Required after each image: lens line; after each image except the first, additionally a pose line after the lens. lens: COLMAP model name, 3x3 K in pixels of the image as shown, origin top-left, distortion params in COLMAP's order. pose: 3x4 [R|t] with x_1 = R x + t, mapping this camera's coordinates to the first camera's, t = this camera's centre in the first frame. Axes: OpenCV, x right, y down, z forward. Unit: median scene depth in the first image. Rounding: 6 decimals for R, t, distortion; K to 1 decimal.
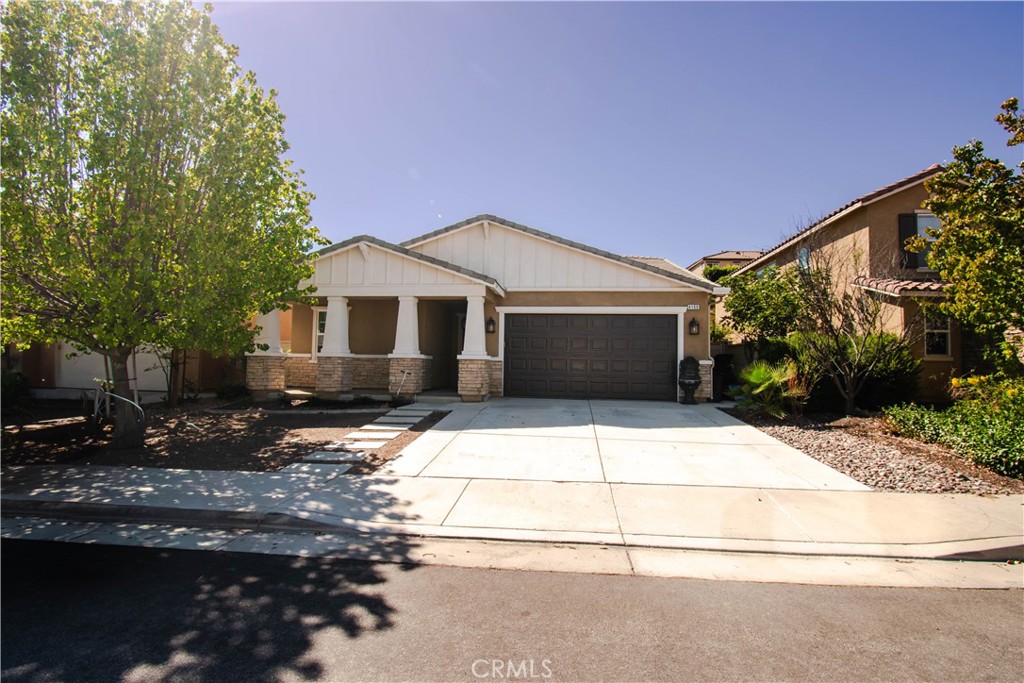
lens RADIAL K [[477.5, 0, 544.8], [0, 477.5, 344.5], [0, 0, 1]] dist [0.002016, -0.017434]
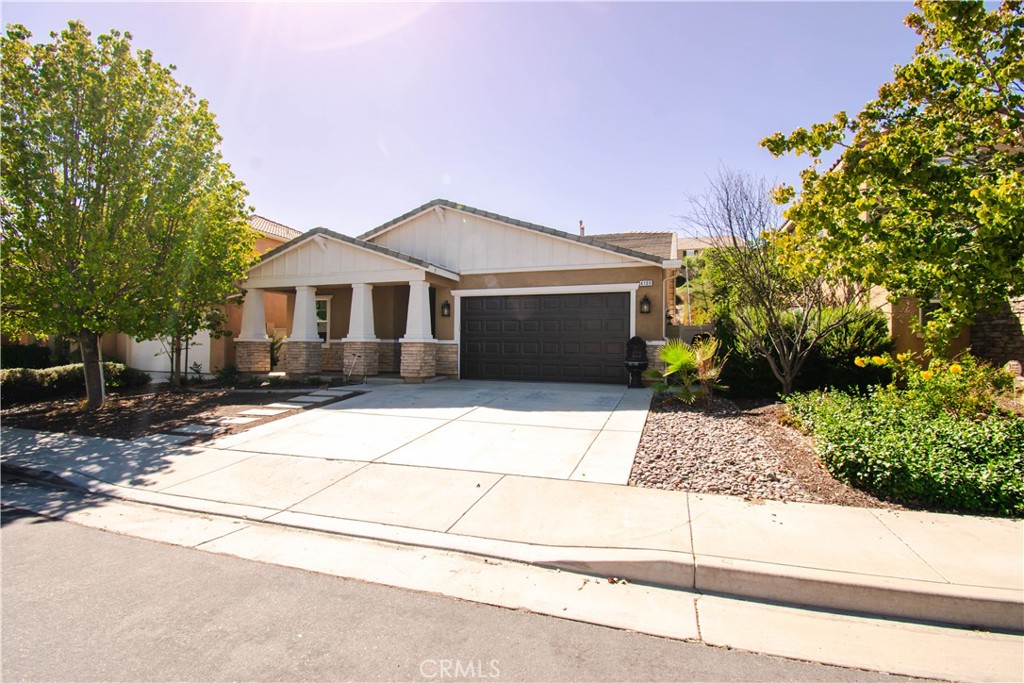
lens RADIAL K [[477.5, 0, 544.8], [0, 477.5, 344.5], [0, 0, 1]] dist [0.002016, -0.017434]
pose [[0.976440, -0.010645, -0.215526, 0.344629], [0.017548, 0.999392, 0.030136, 0.009445], [0.215074, -0.033208, 0.976033, 0.055843]]
